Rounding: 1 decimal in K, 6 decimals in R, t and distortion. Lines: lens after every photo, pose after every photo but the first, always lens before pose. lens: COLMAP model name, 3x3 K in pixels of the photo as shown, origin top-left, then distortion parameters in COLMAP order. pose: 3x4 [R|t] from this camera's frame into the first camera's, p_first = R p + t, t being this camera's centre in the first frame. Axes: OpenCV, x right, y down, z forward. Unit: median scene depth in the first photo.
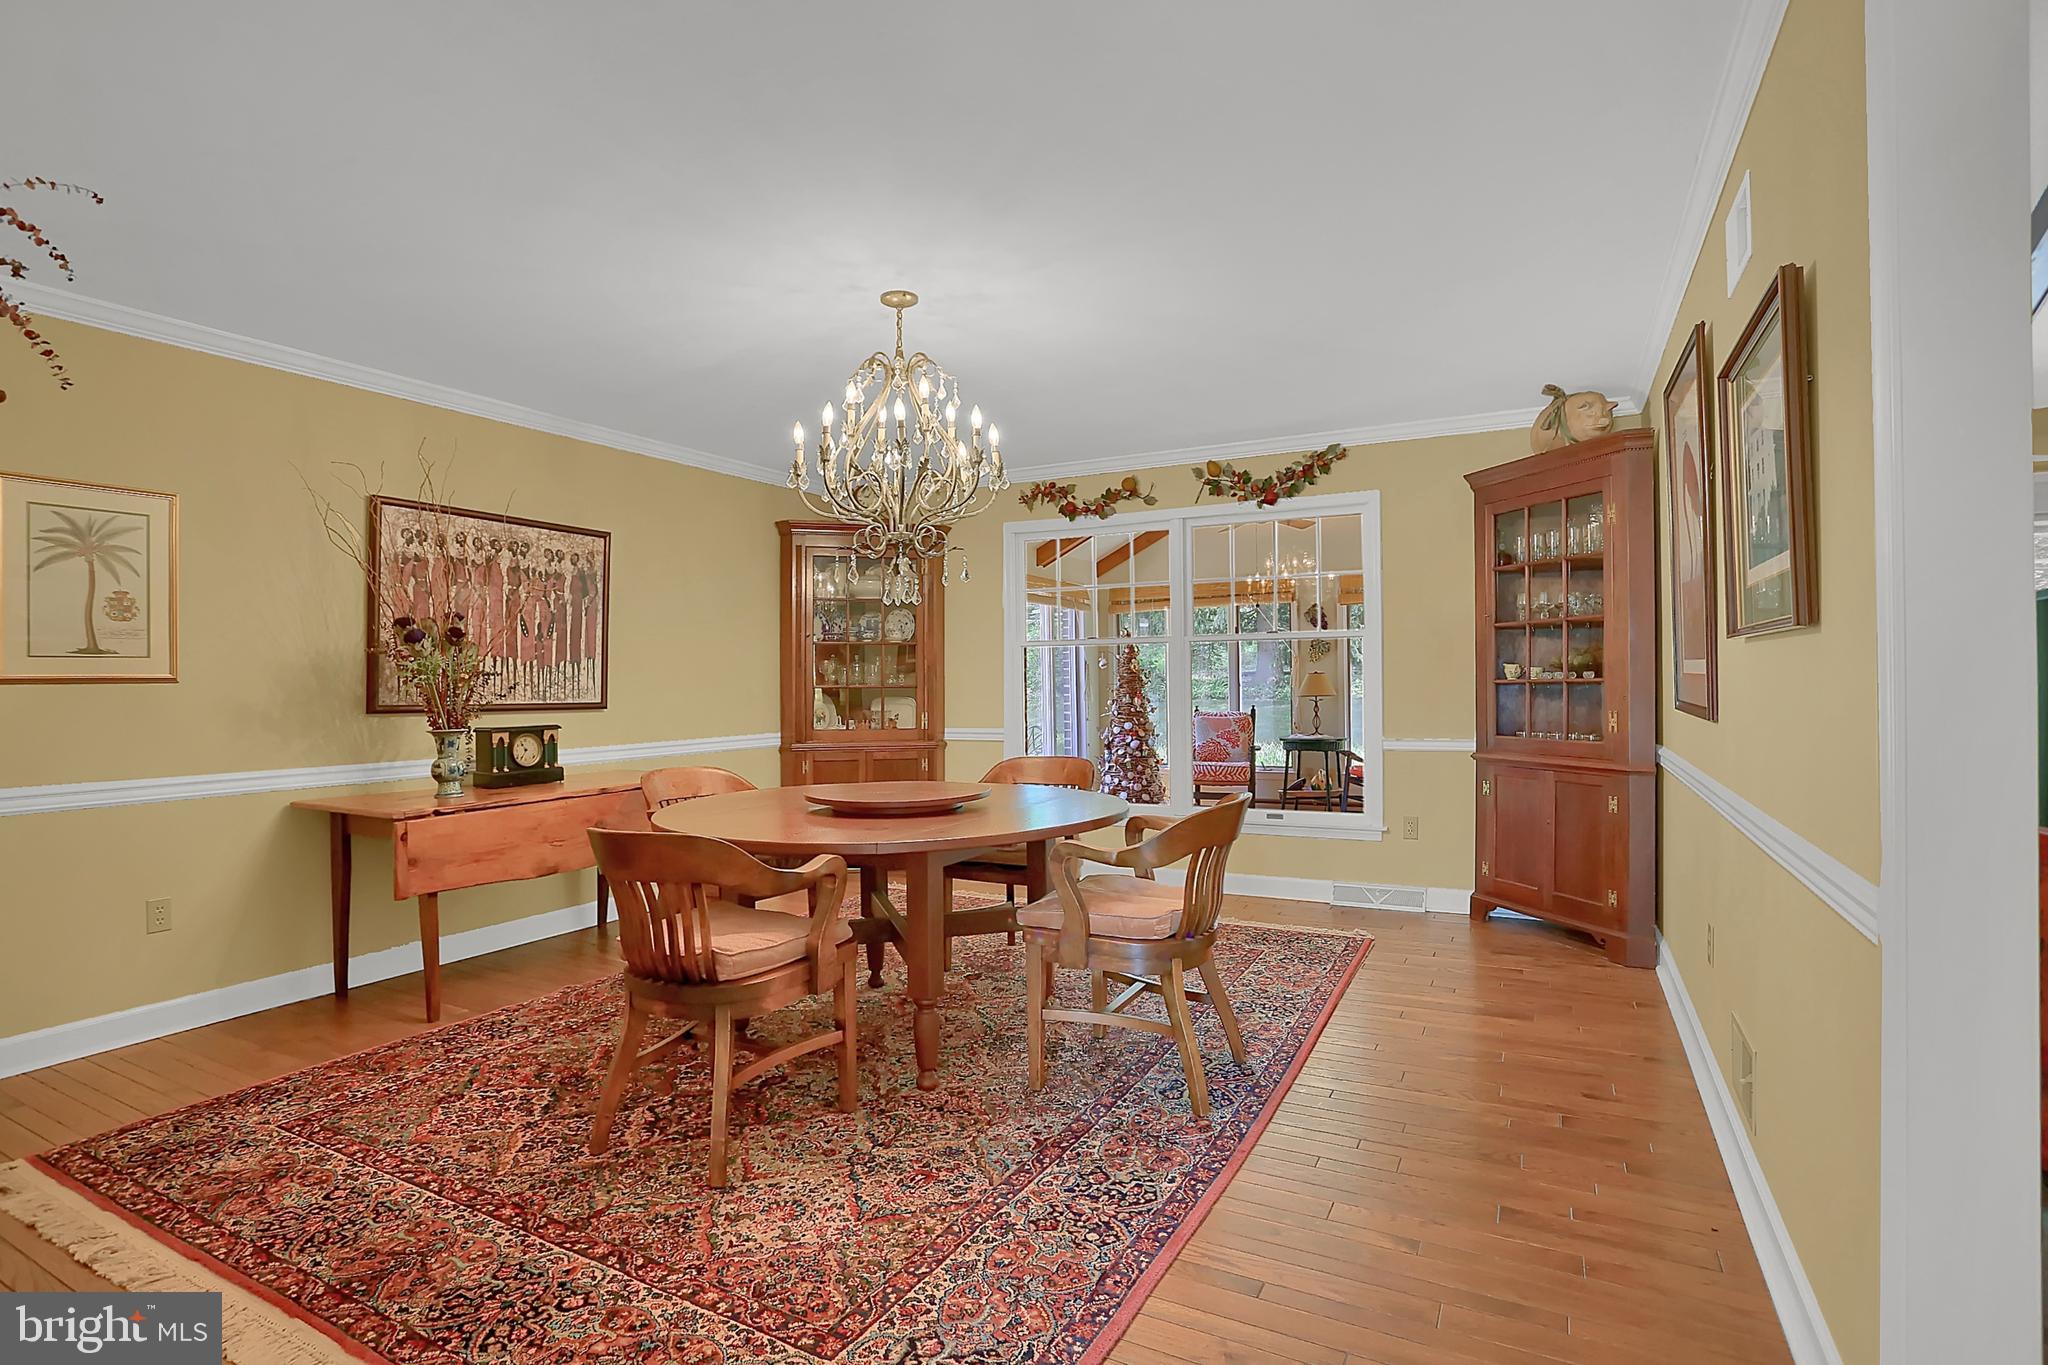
lens RADIAL K [[1052.1, 0, 1066.8], [0, 1052.1, 681.8], [0, 0, 1]] dist [-0.044246, 0.000326]
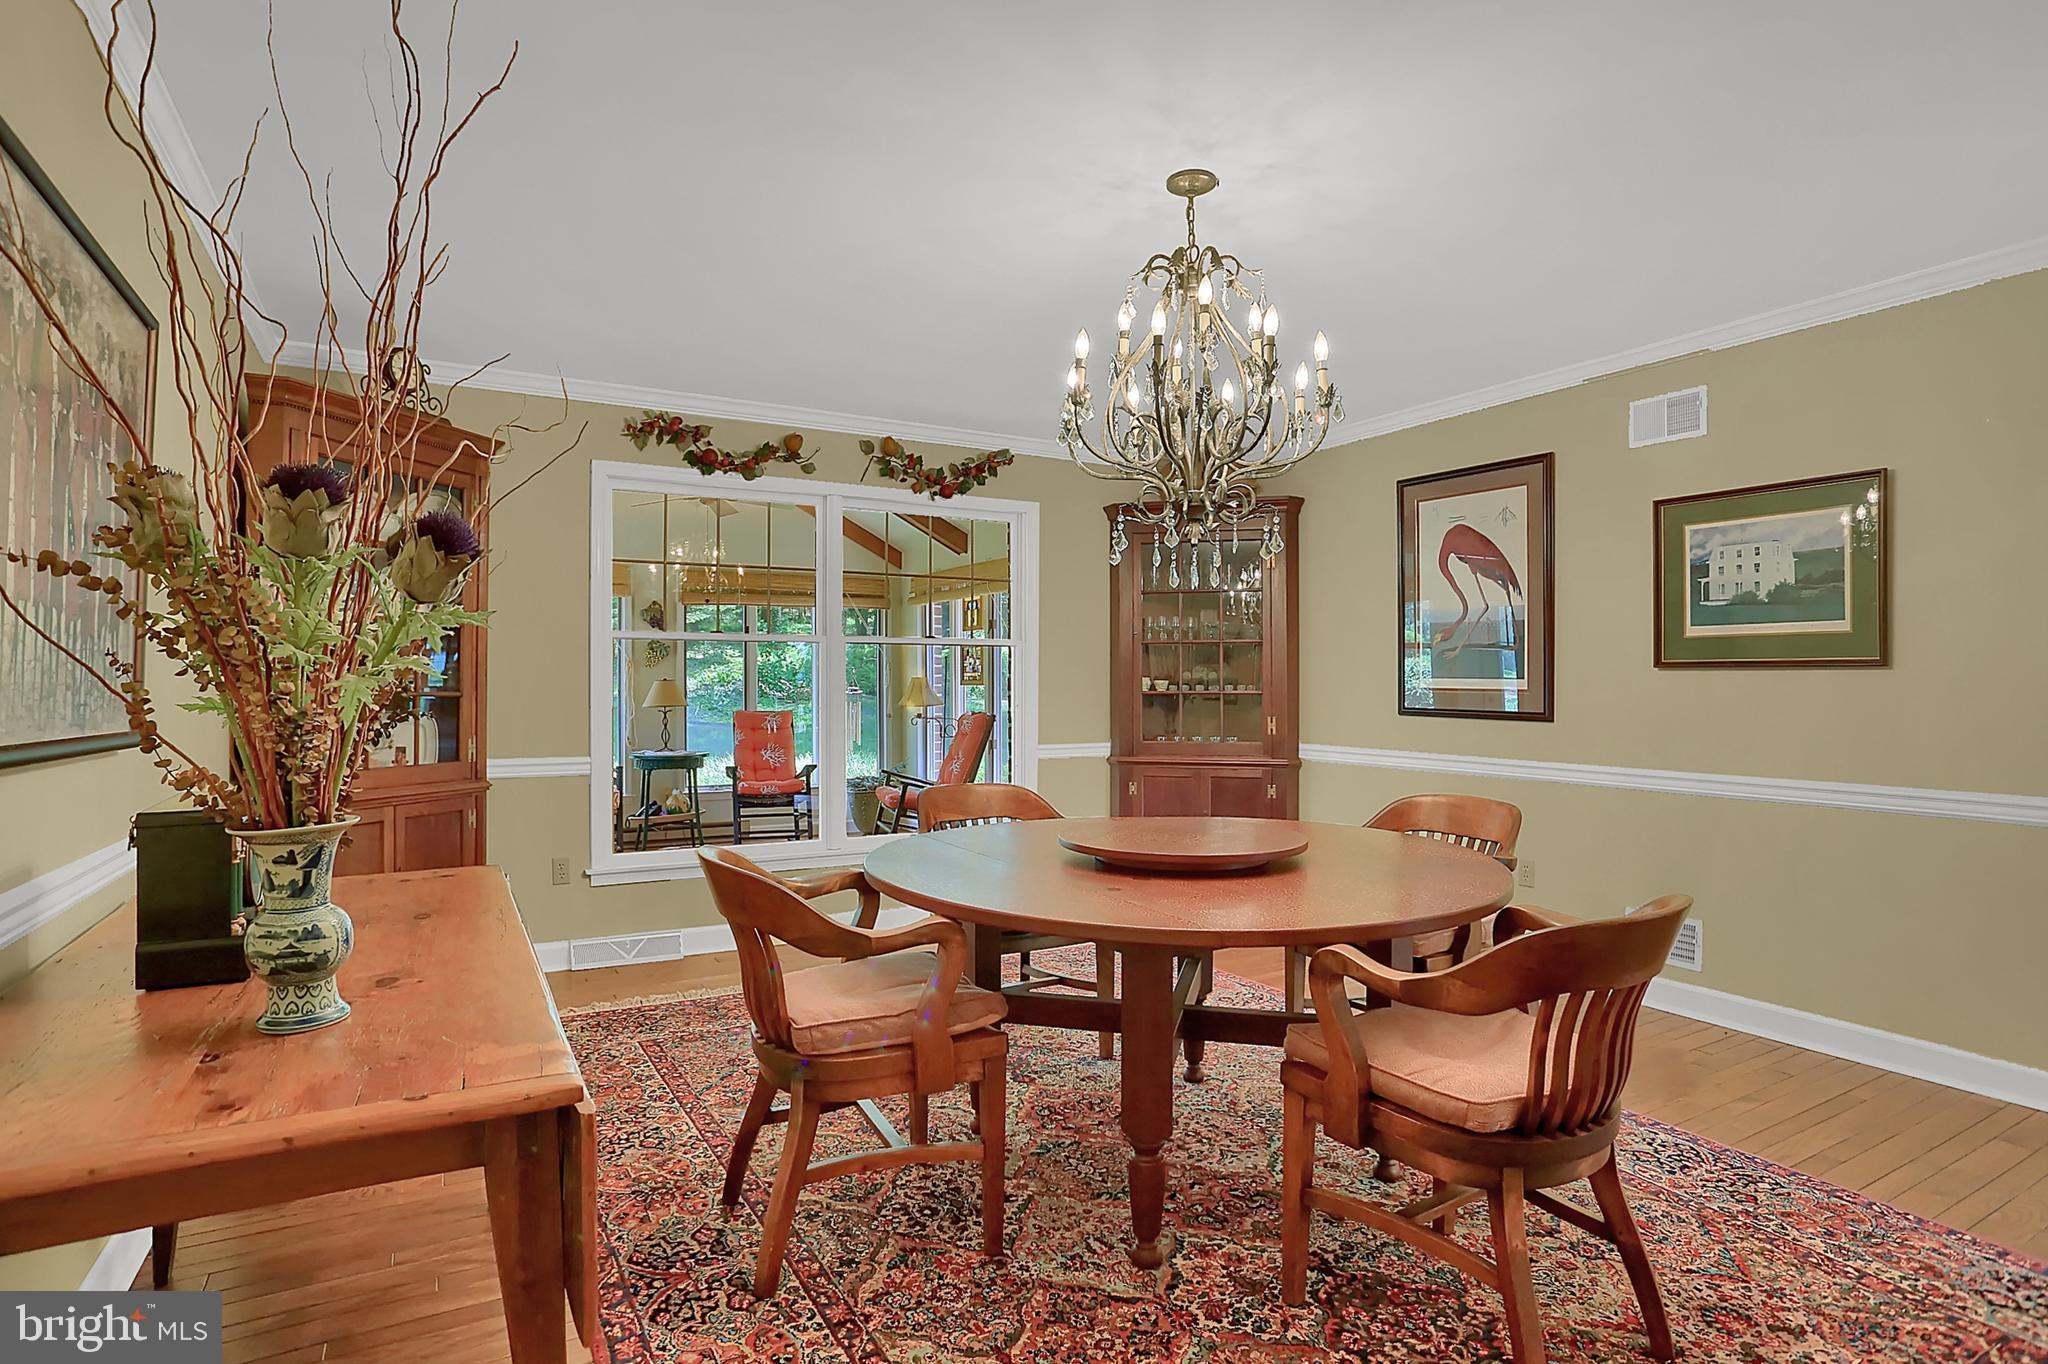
lens RADIAL K [[1052.1, 0, 1066.8], [0, 1052.1, 681.3], [0, 0, 1]] dist [-0.044246, 0.000326]
pose [[0.536779, 0.015362, 0.843583, -0.514432], [-0.004120, 0.999870, -0.015586, 0.004948], [-0.843713, 0.004891, 0.536772, 0.410090]]
